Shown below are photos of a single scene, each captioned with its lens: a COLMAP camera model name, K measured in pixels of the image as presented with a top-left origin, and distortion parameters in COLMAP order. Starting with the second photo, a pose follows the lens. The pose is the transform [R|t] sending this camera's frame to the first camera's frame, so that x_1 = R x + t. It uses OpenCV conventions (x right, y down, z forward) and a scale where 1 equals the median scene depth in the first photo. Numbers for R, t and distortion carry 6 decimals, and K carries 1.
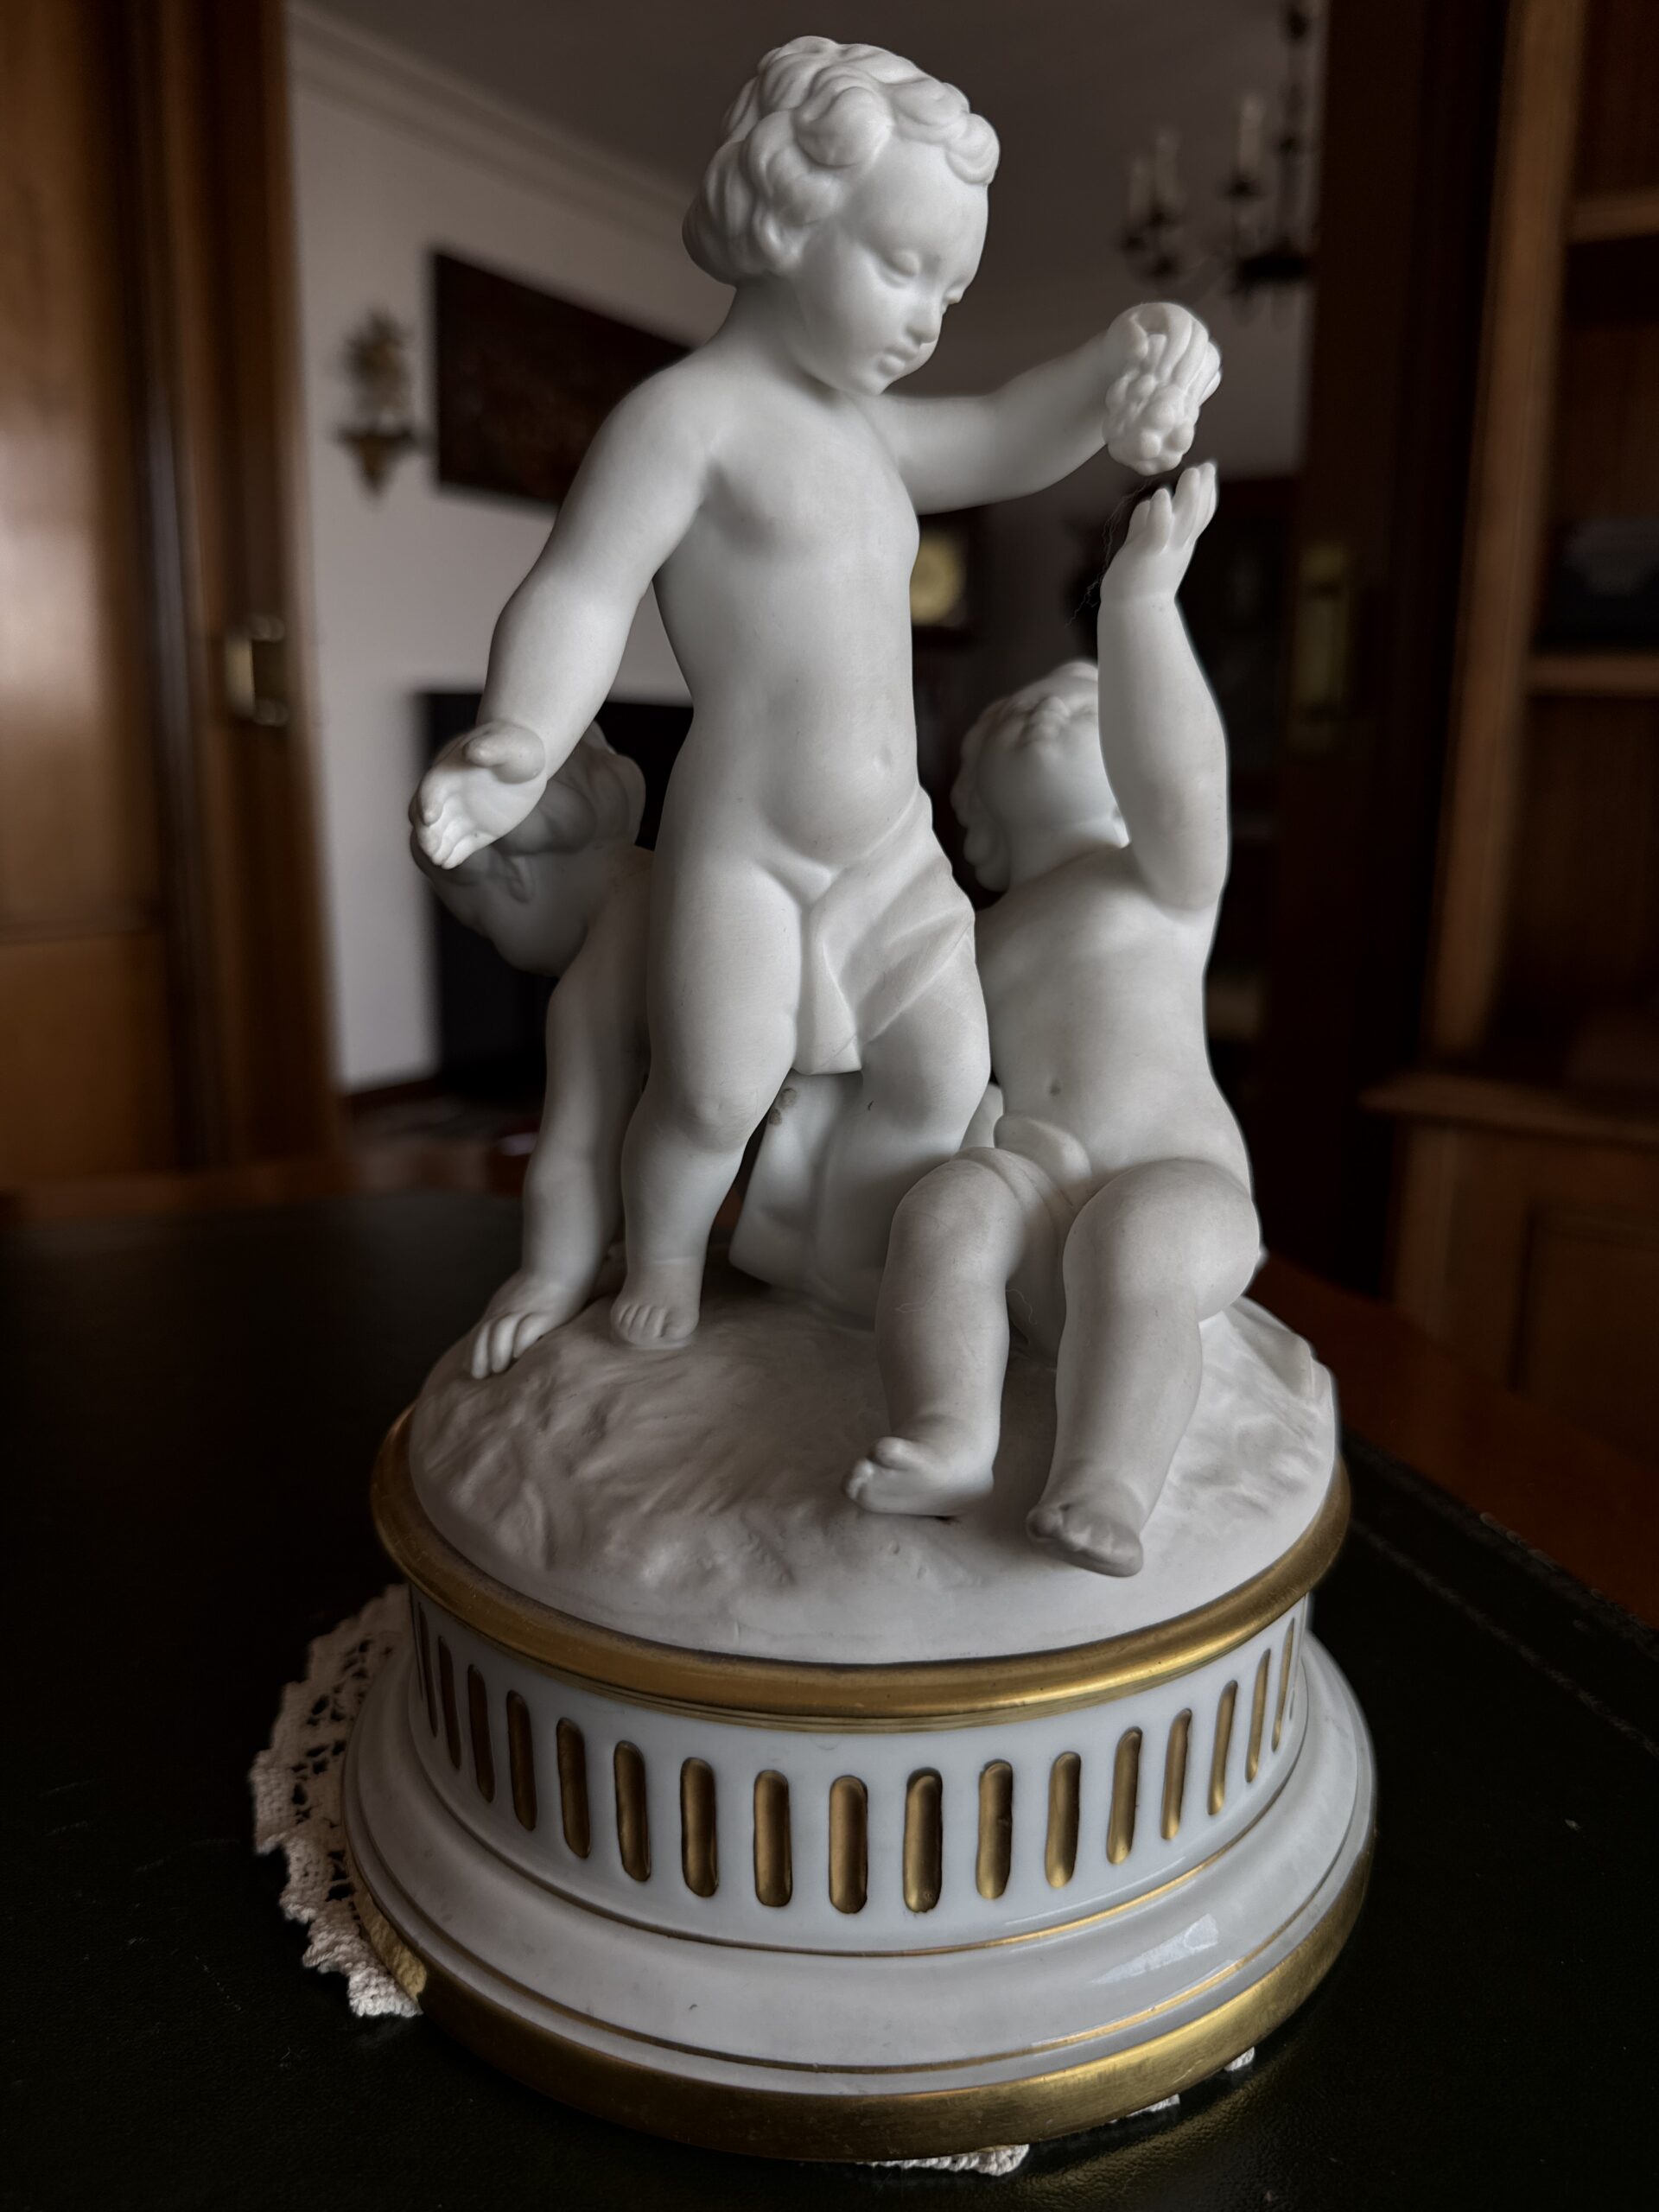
lens RADIAL K [[1735.9, 0, 829.5], [0, 1735.9, 1106.0], [0, 0, 1]] dist [-0.044935, 0.005804]
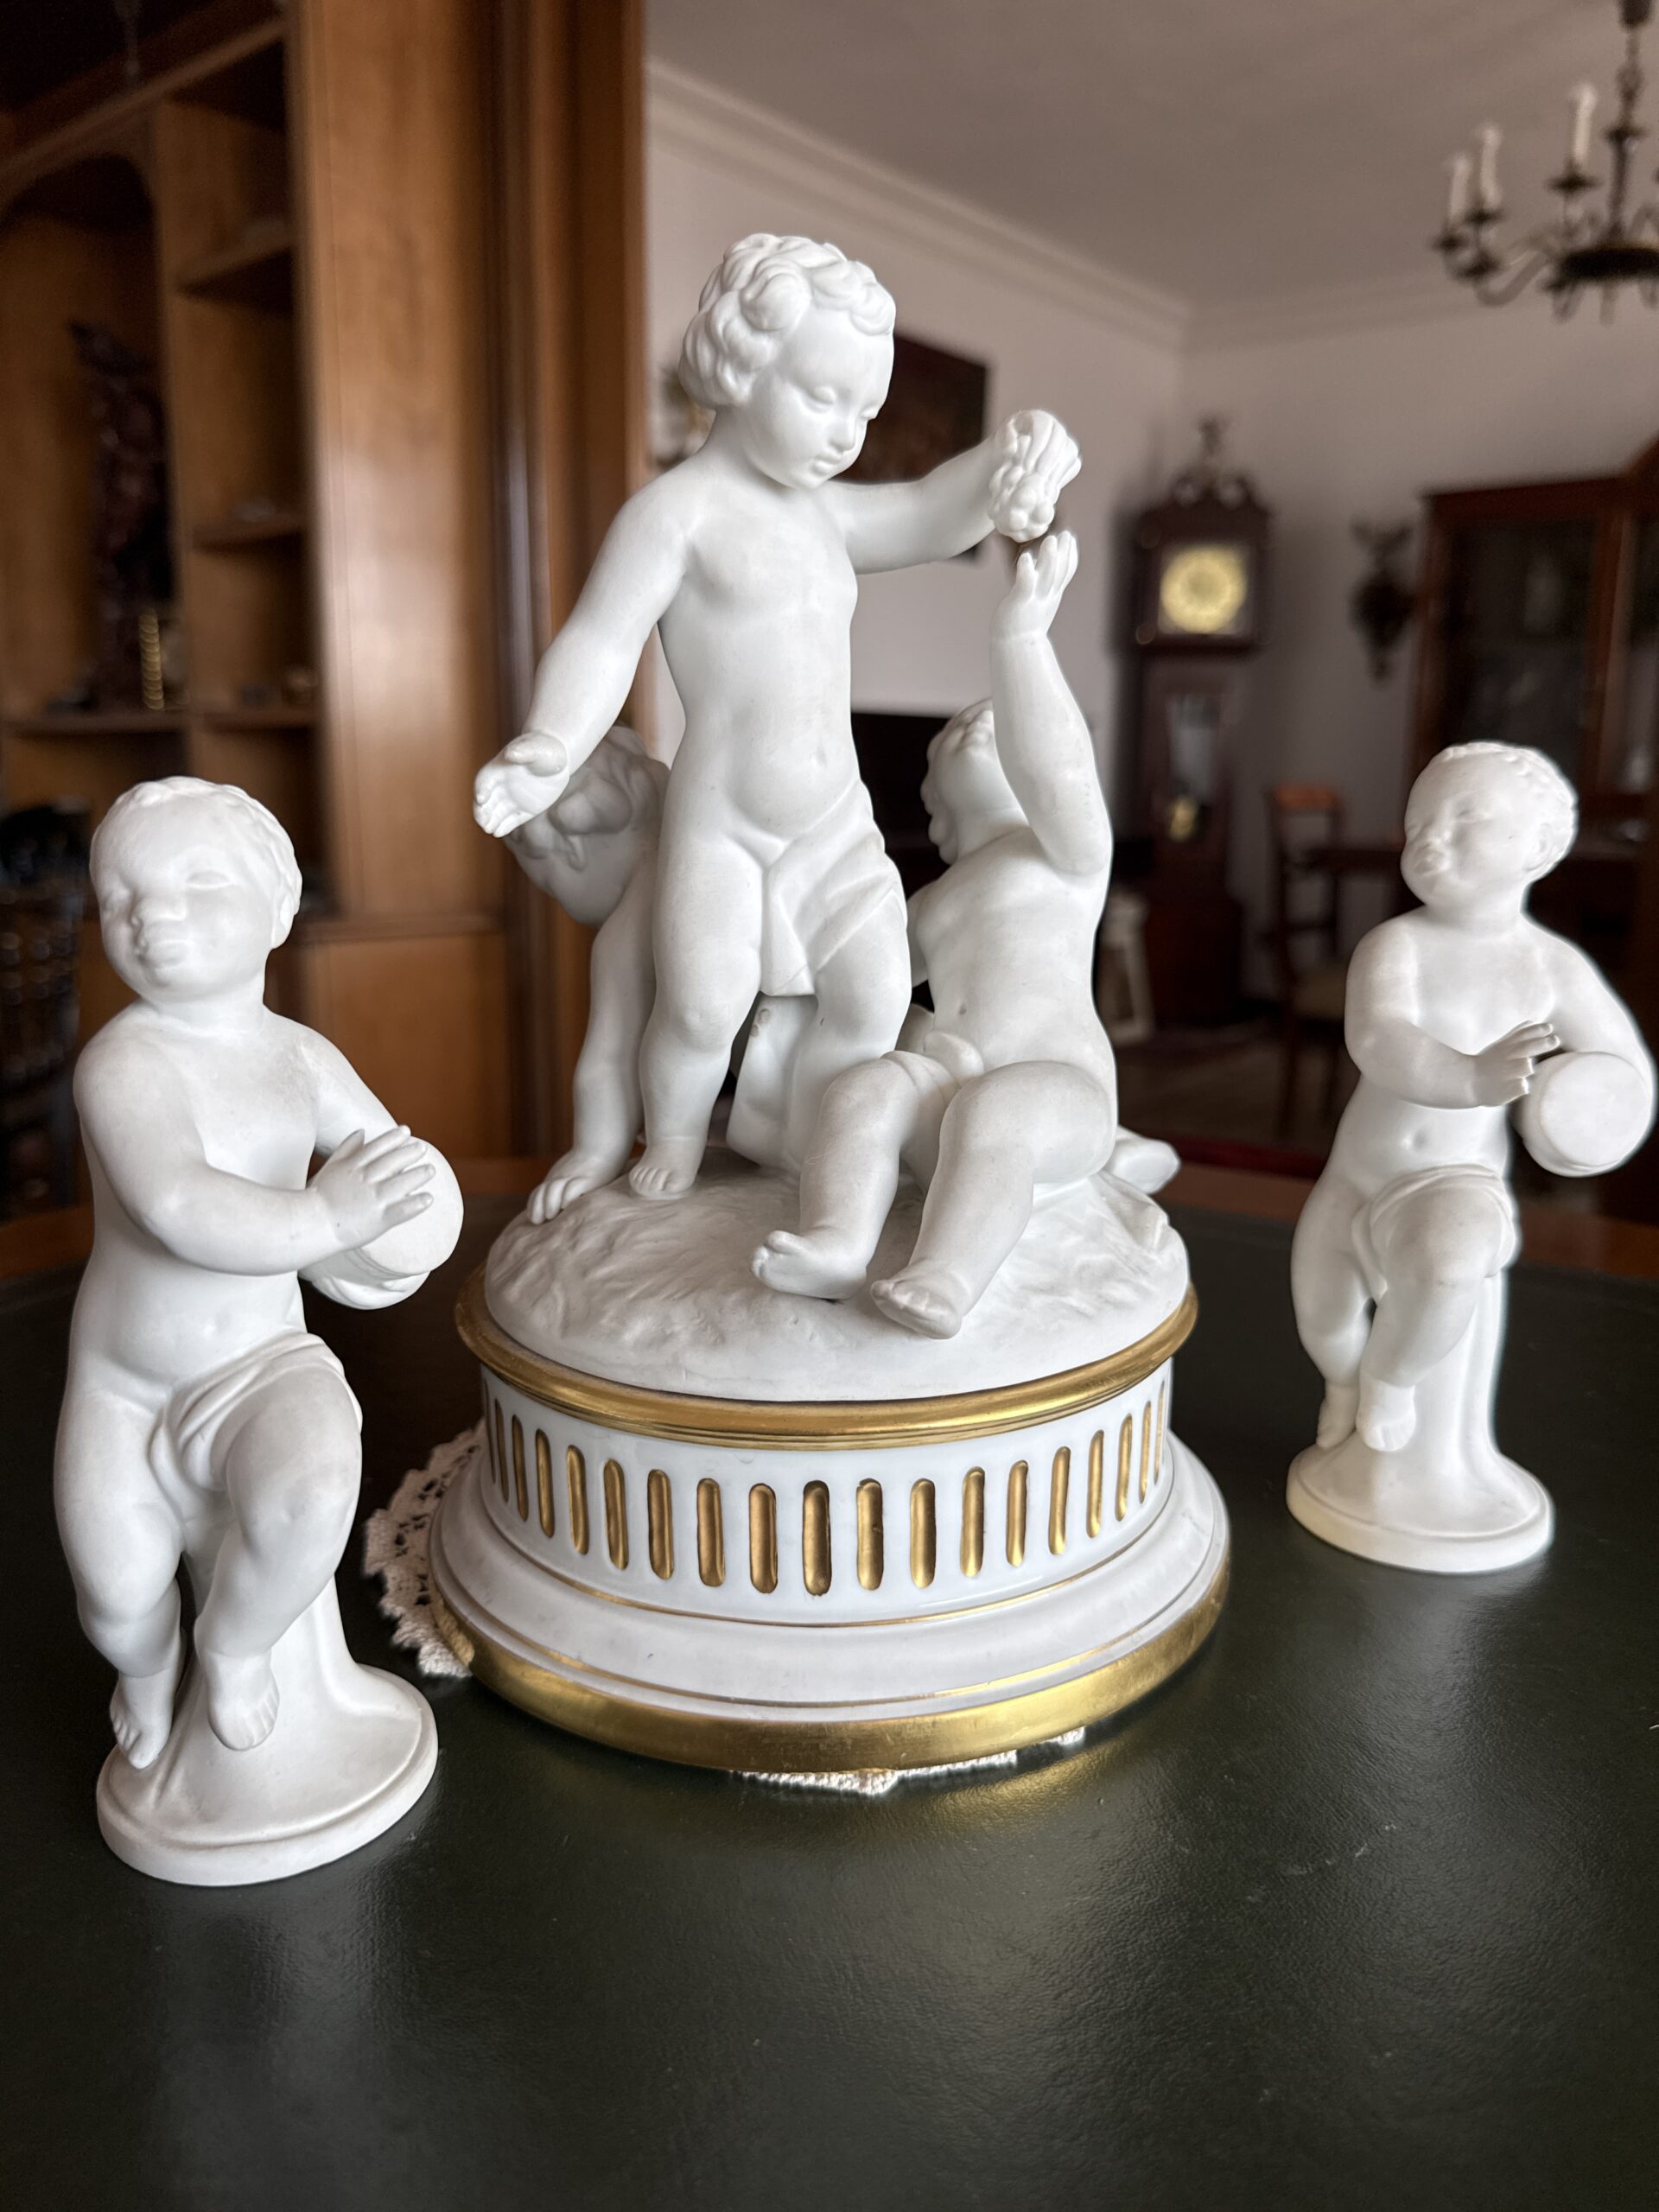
lens RADIAL K [[1807.3, 0, 830.8], [0, 1807.3, 1192.3], [0, 0, 1]] dist [-0.047311, -0.003829]
pose [[0.990871, 0.020580, -0.133234, 0.238741], [-0.017716, 0.999586, 0.022651, 0.109217], [0.133645, -0.020084, 0.990826, -0.409893]]
